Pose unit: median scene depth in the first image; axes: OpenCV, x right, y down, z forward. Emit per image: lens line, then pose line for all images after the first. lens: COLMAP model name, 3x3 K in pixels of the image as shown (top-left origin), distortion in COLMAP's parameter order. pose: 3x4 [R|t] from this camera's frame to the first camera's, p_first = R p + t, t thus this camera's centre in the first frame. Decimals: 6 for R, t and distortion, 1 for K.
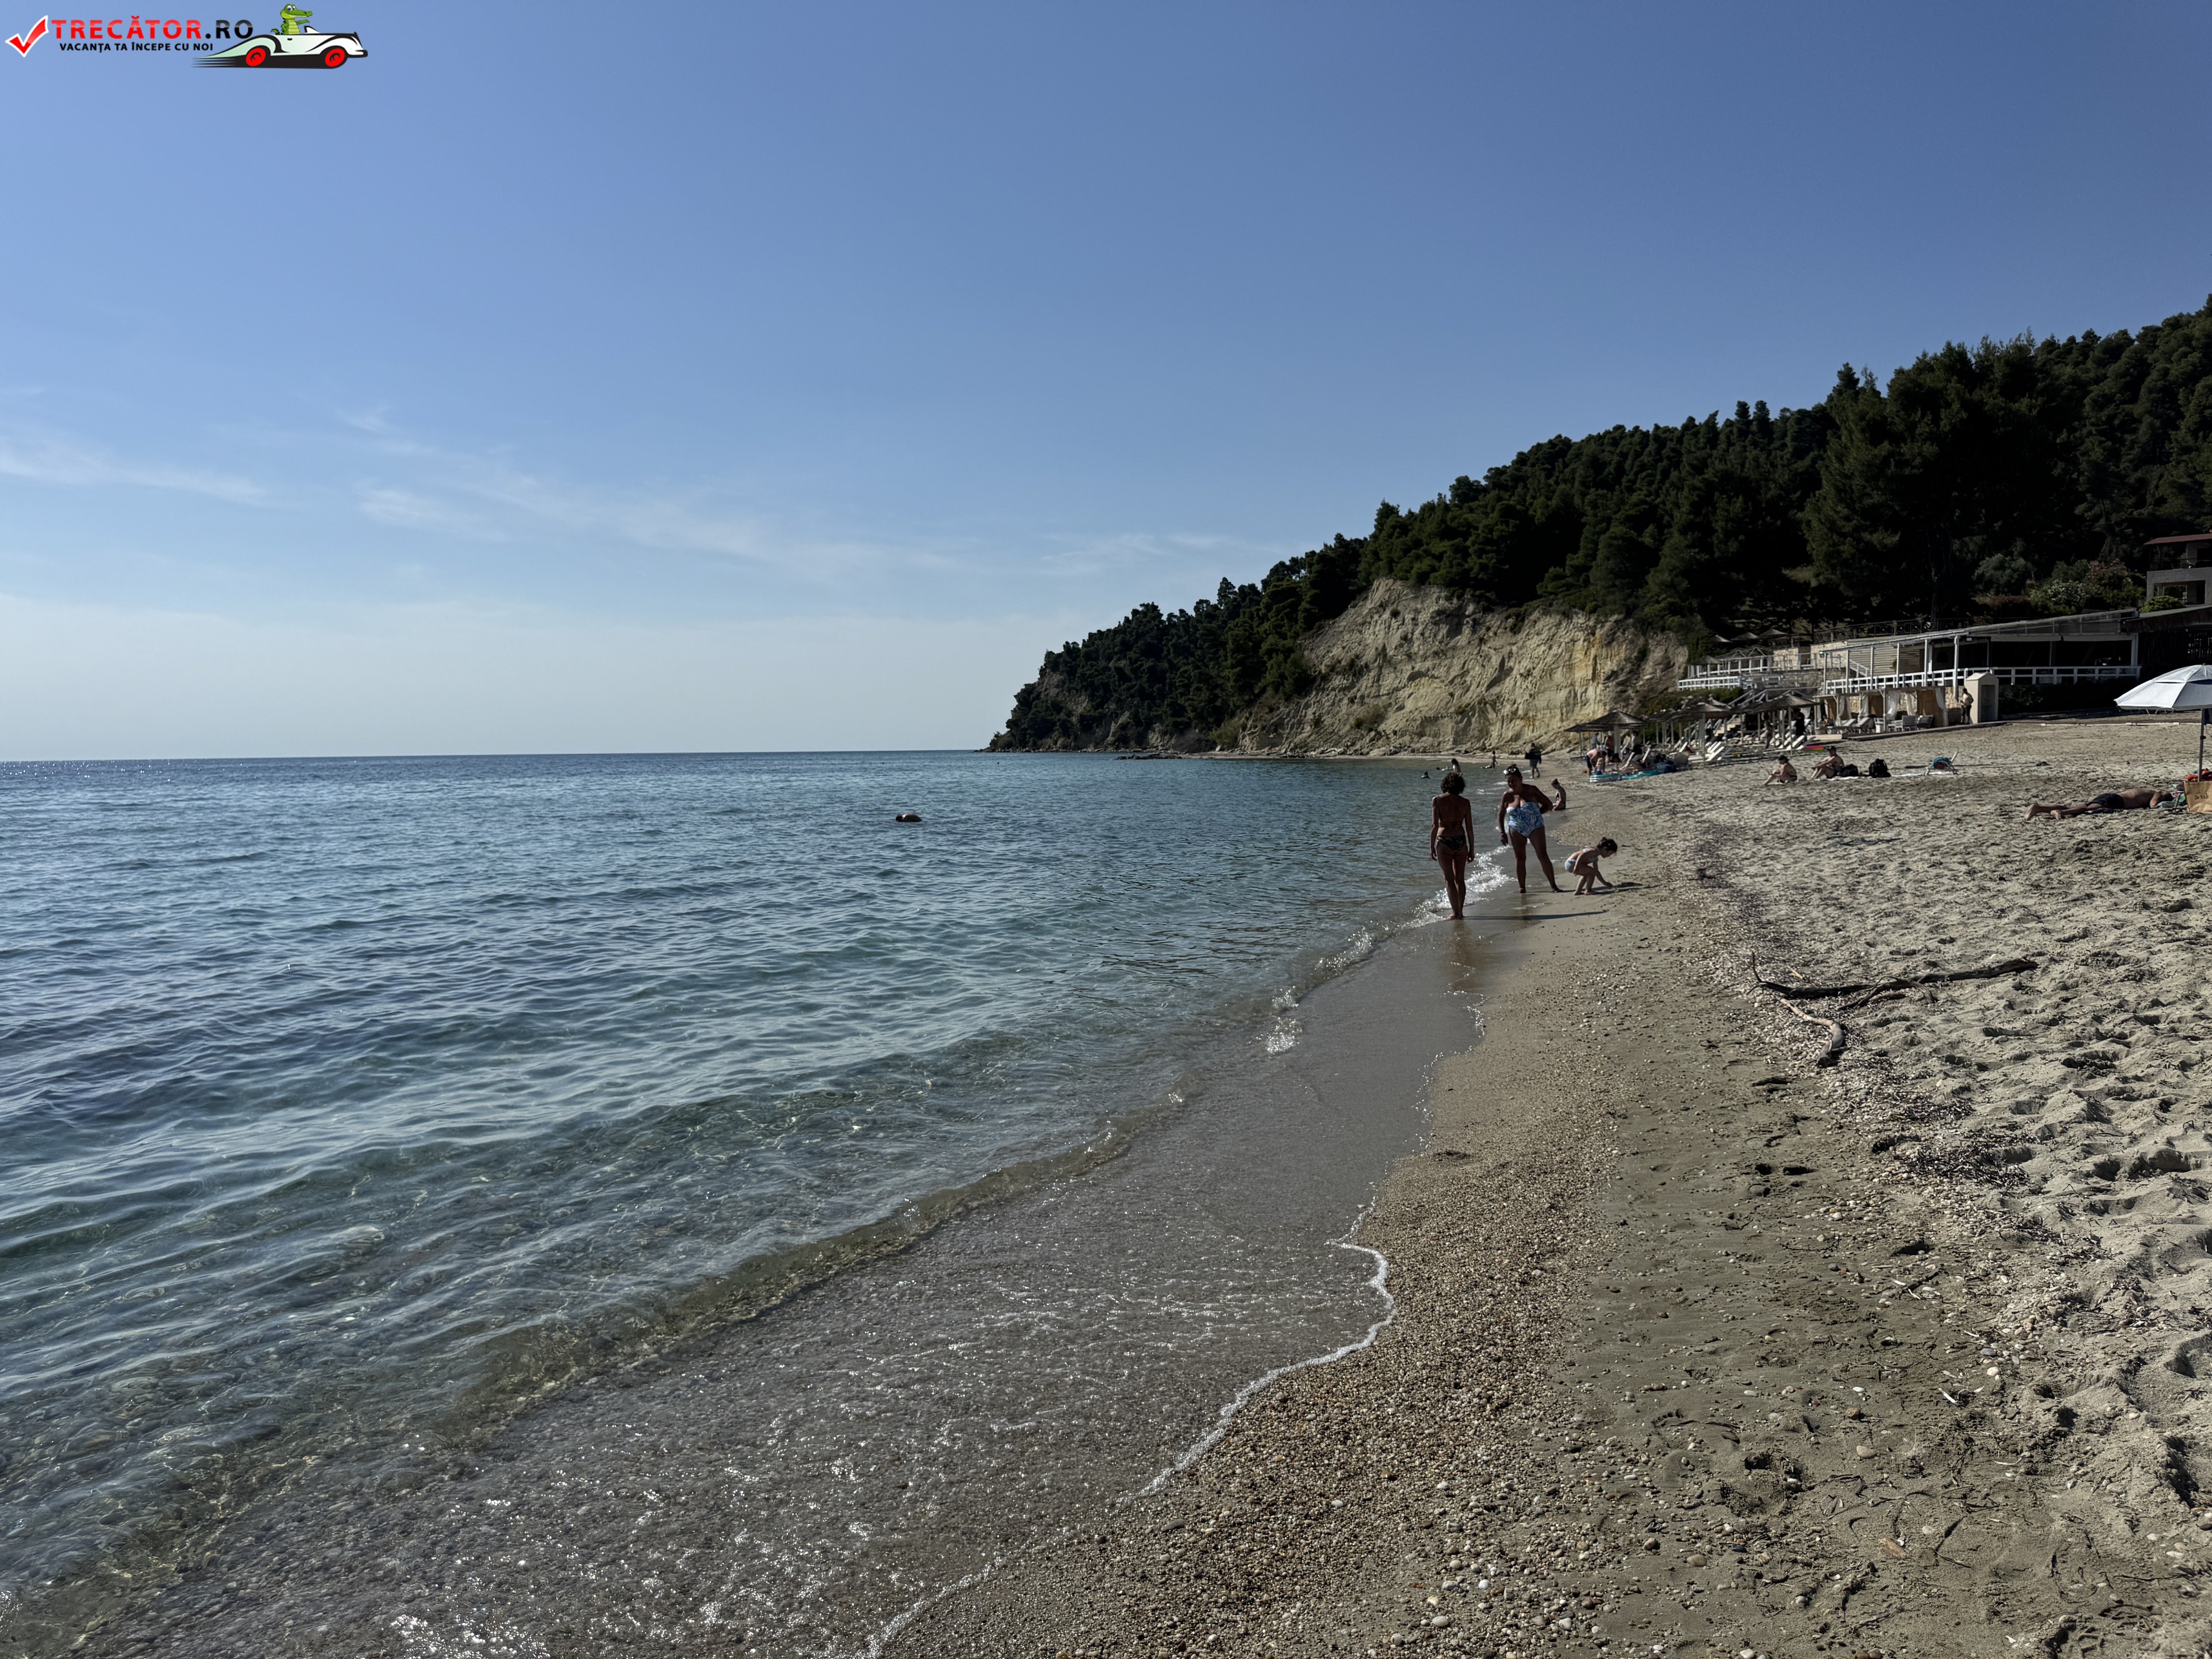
lens RADIAL K [[1560.8, 0, 1062.0], [0, 1560.8, 851.1], [0, 0, 1]] dist [0.036018, -0.067415]
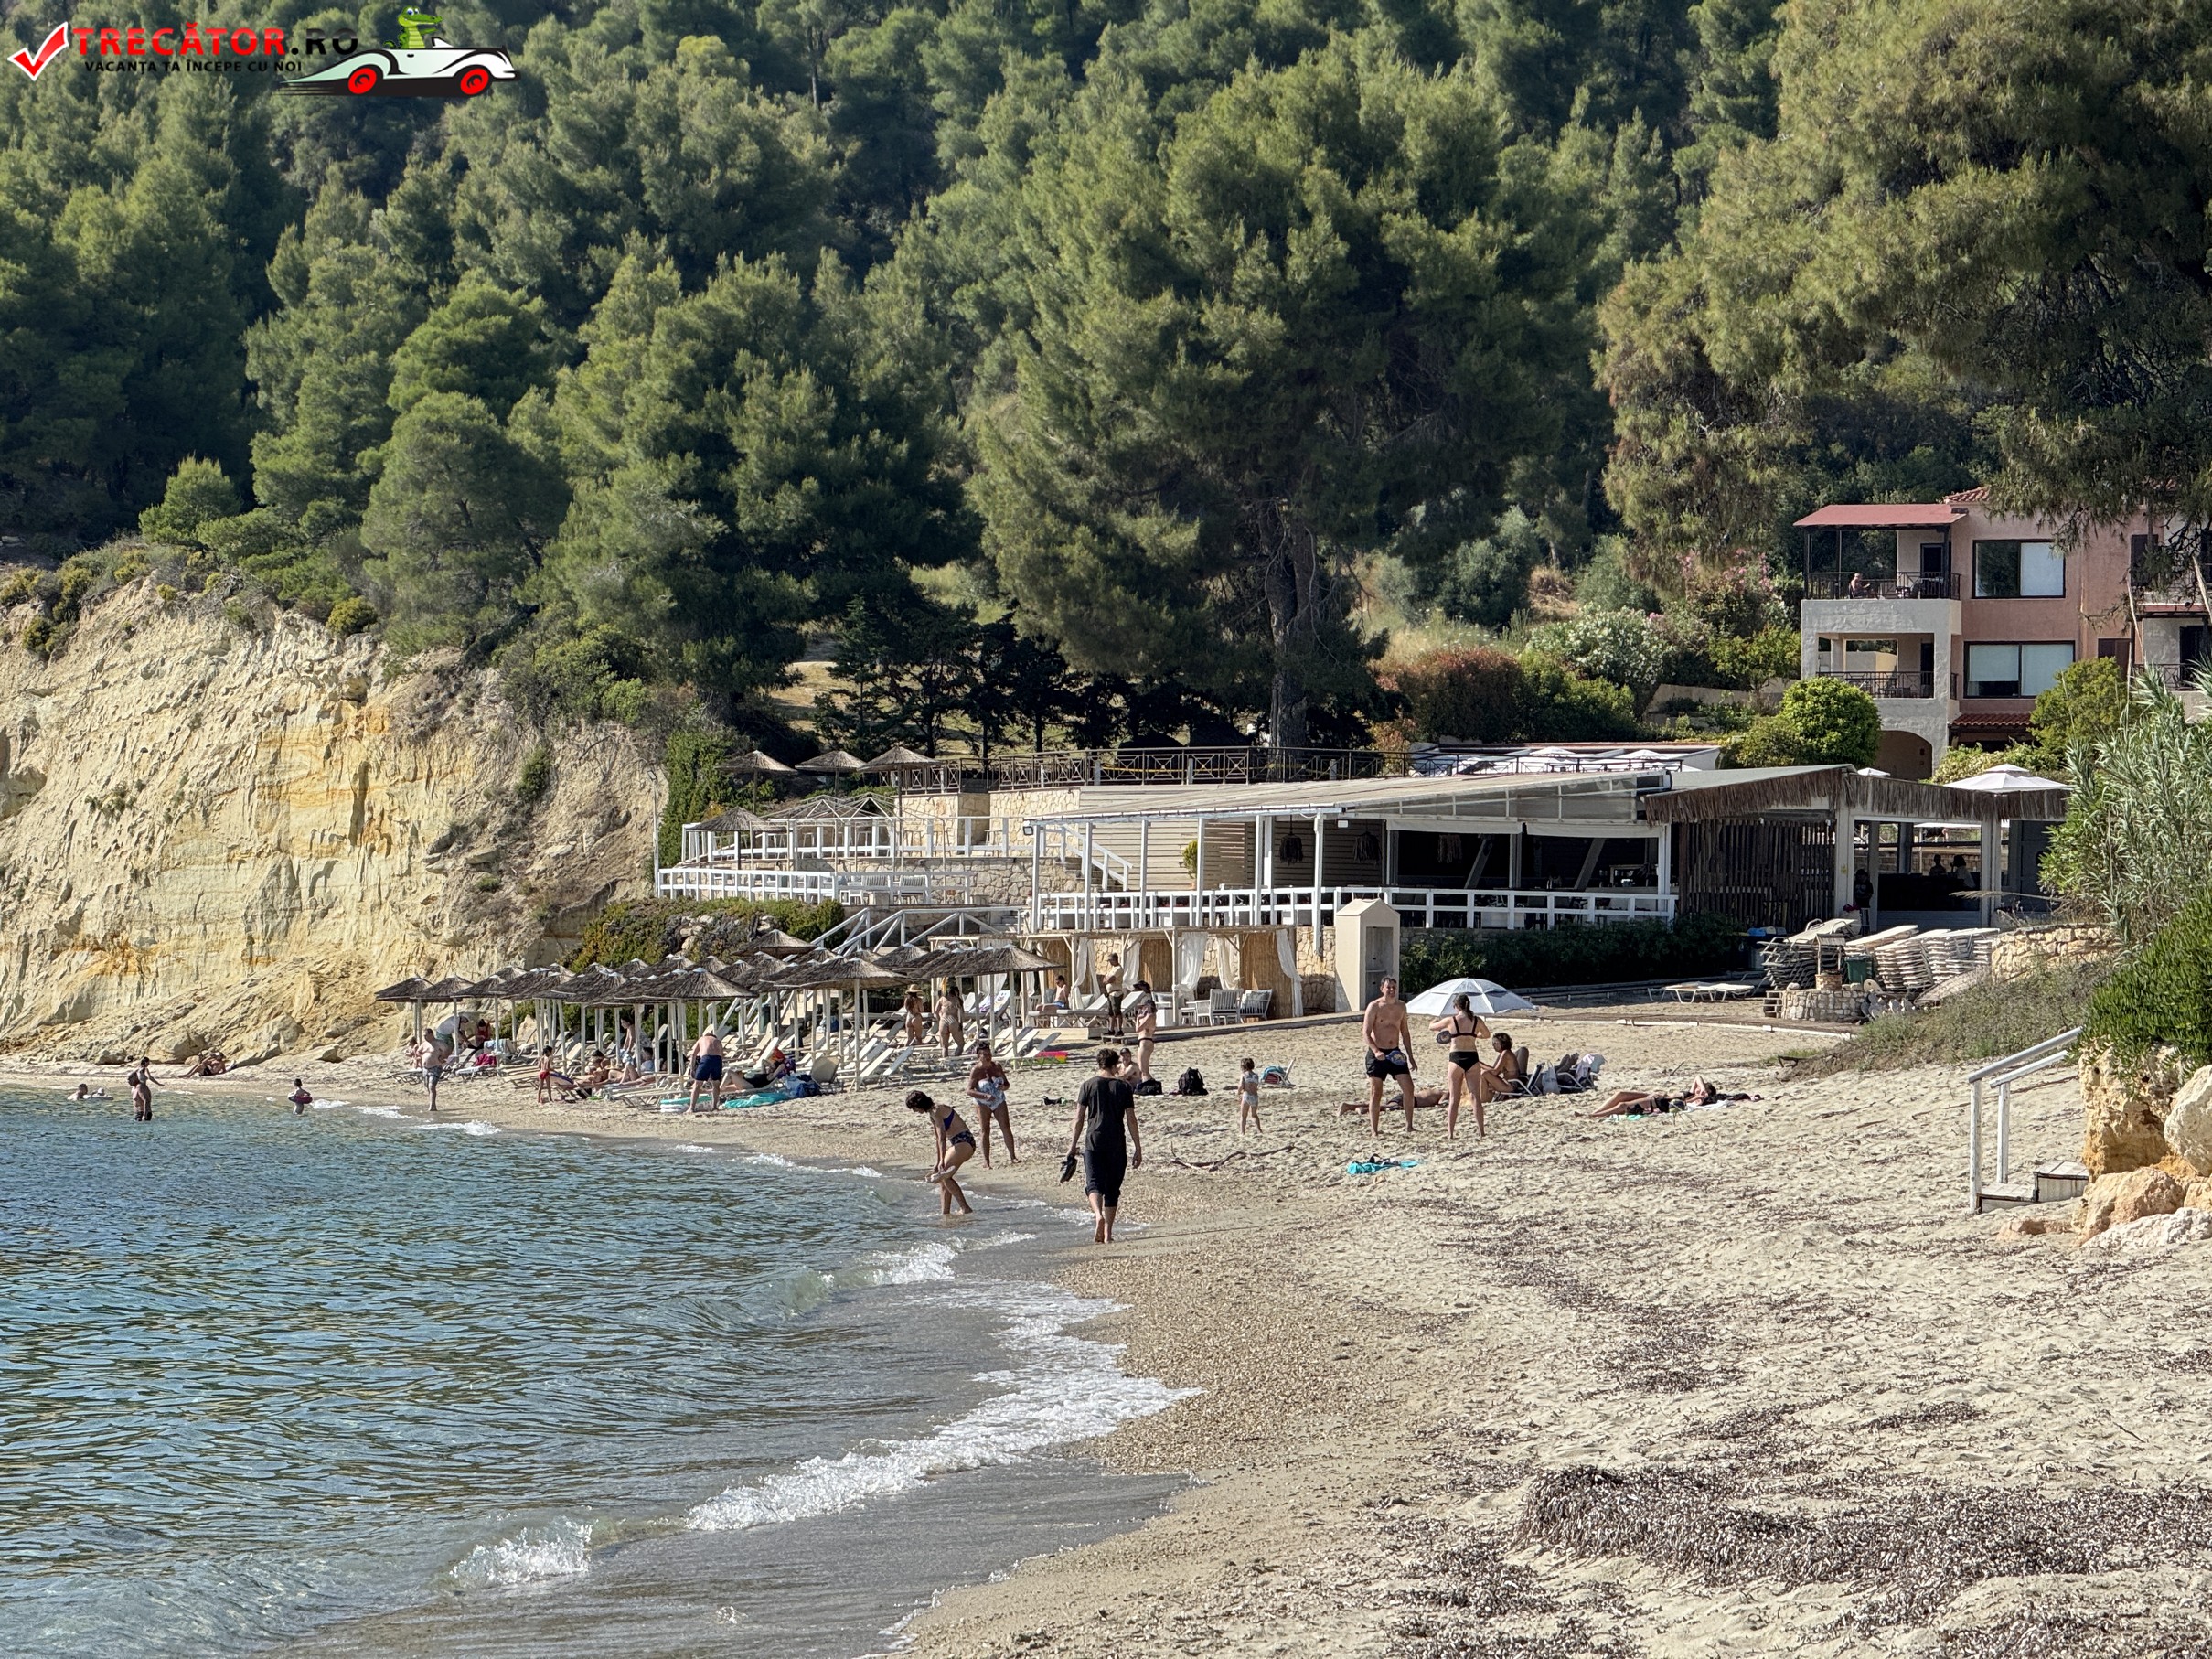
lens RADIAL K [[7835.2, 0, 1106.0], [0, 7835.2, 829.5], [0, 0, 1]] dist [0.206422, 1.453532]
pose [[0.885729, 0.038728, 0.462585, -0.192494], [0.004251, 0.995795, -0.091508, 0.026461], [-0.464184, 0.083018, 0.881840, -0.351300]]
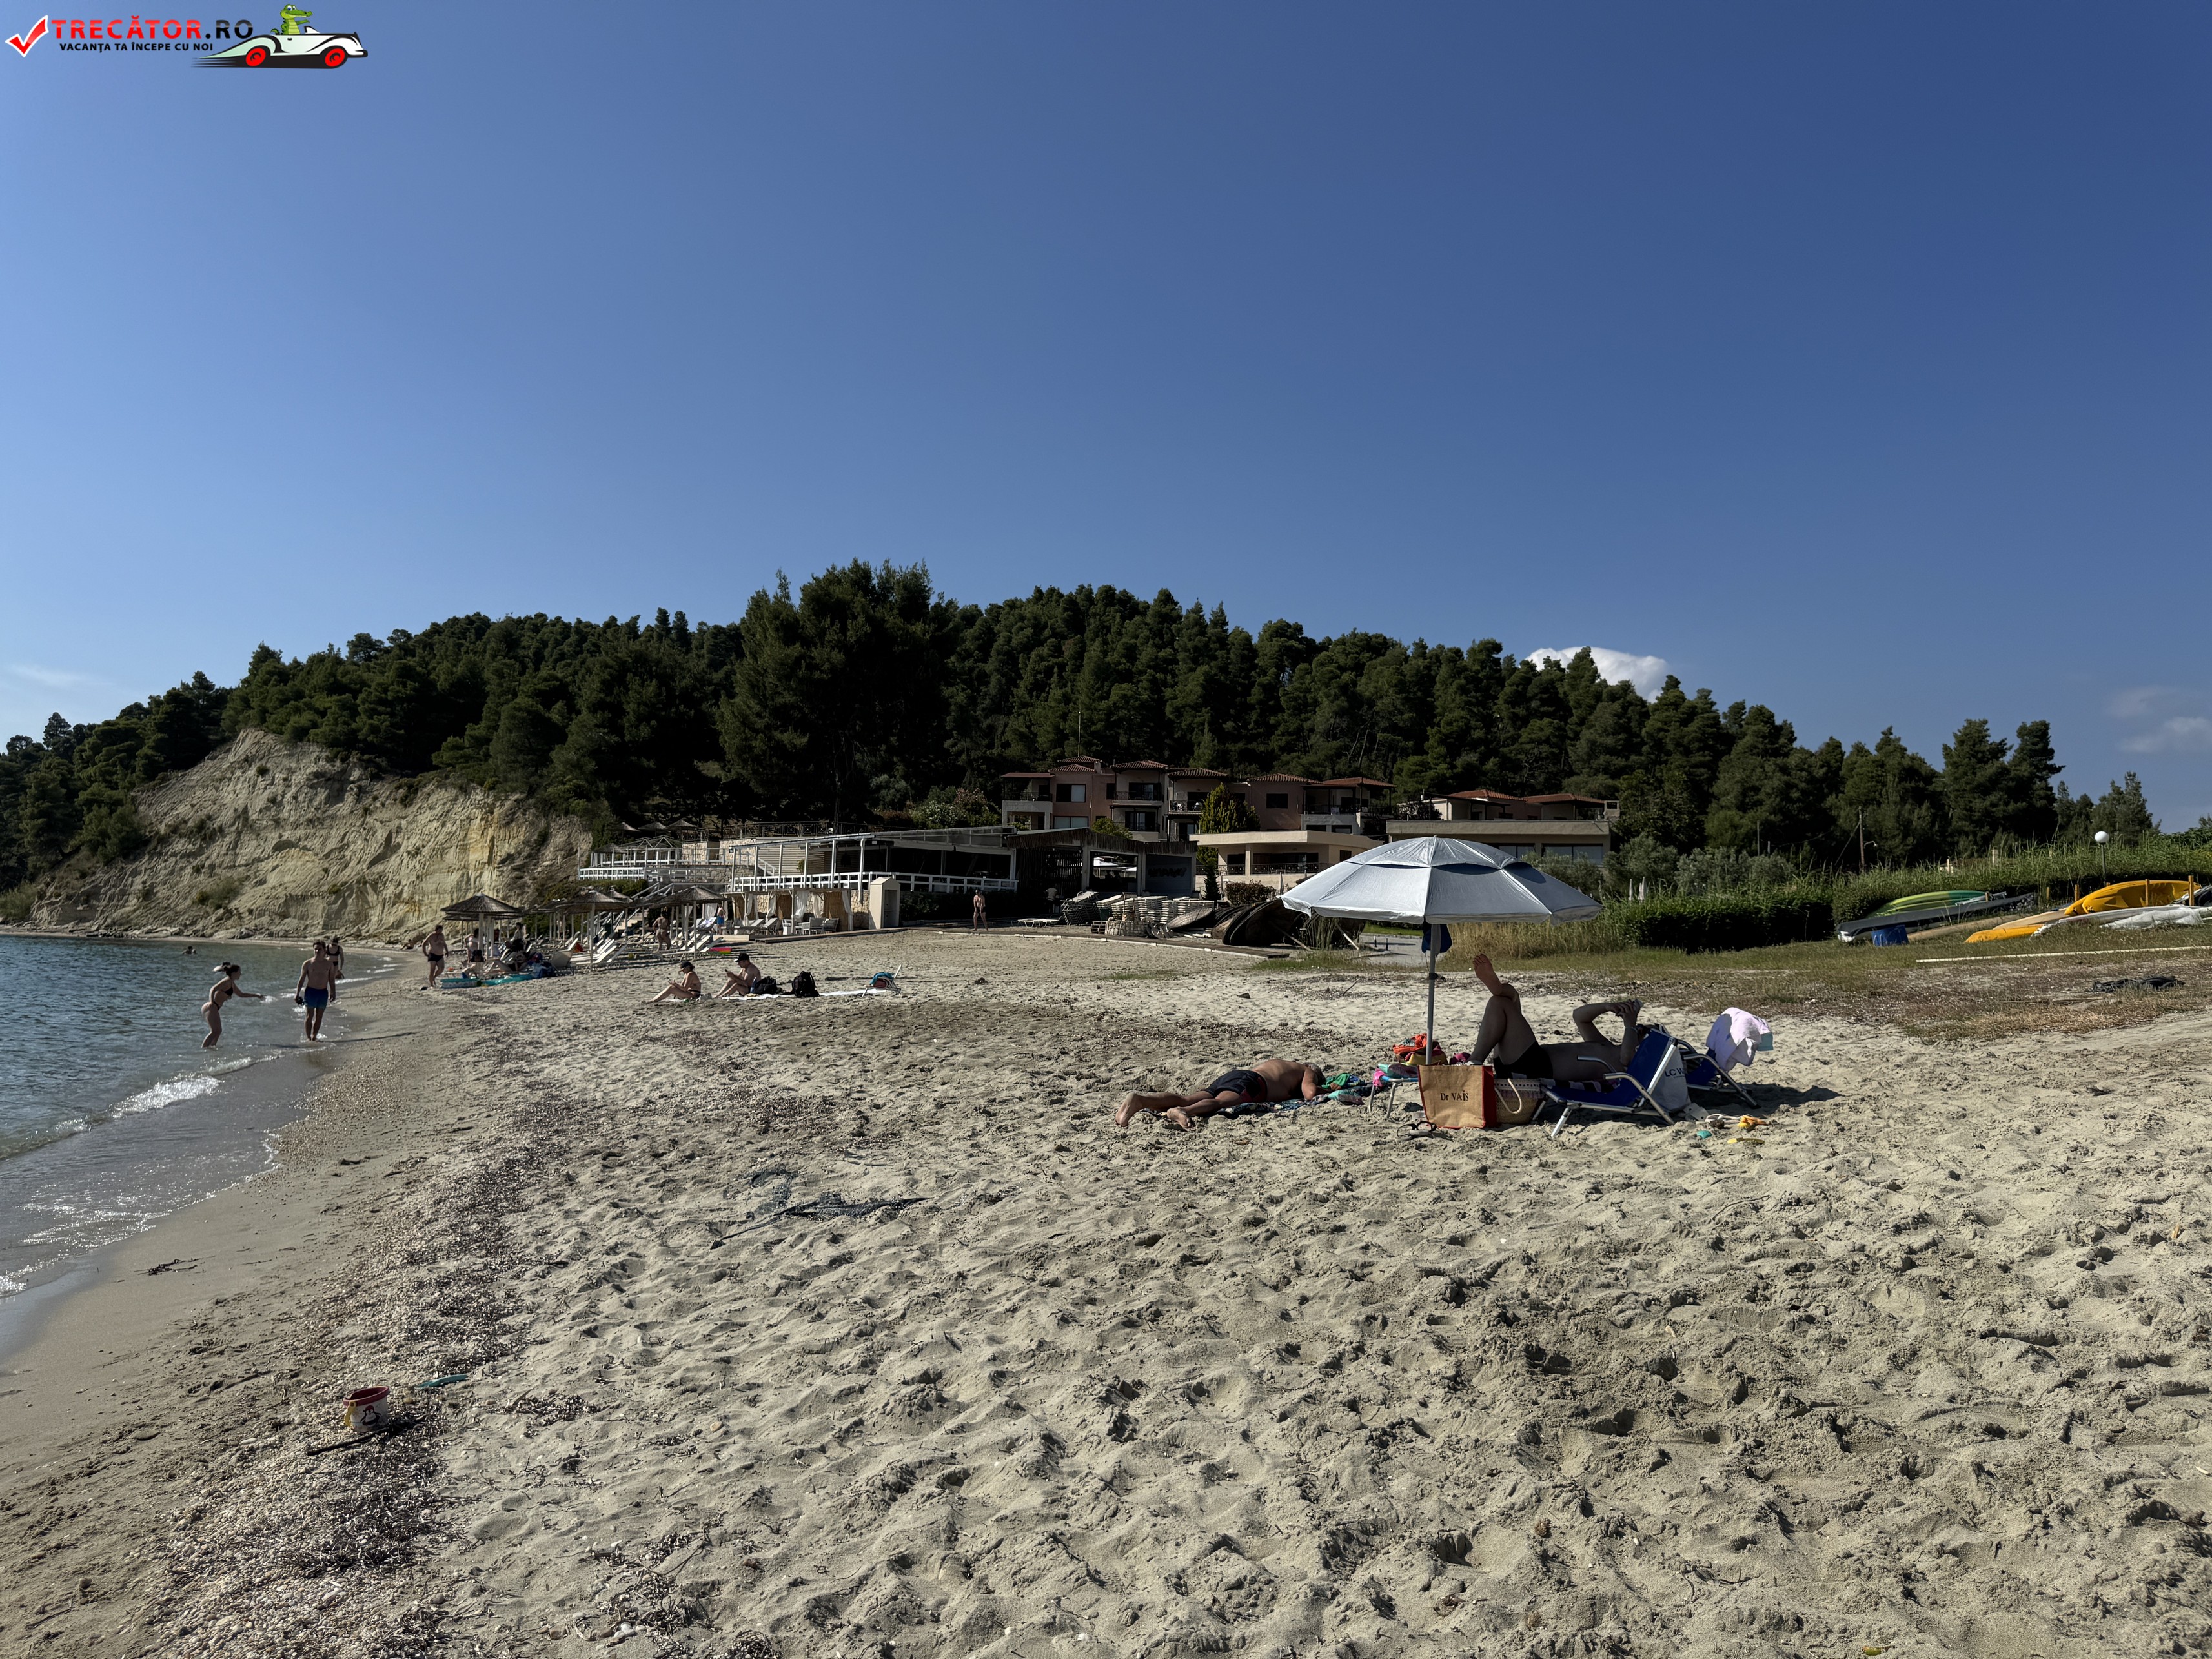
lens RADIAL K [[1553.2, 0, 1208.4], [0, 1553.2, 824.2], [0, 0, 1]] dist [-0.040947, -0.002154]
pose [[0.729070, 0.085021, 0.679138, 0.028932], [0.011976, 0.990518, -0.136859, -0.004672], [-0.684335, 0.107913, 0.721139, 0.061981]]
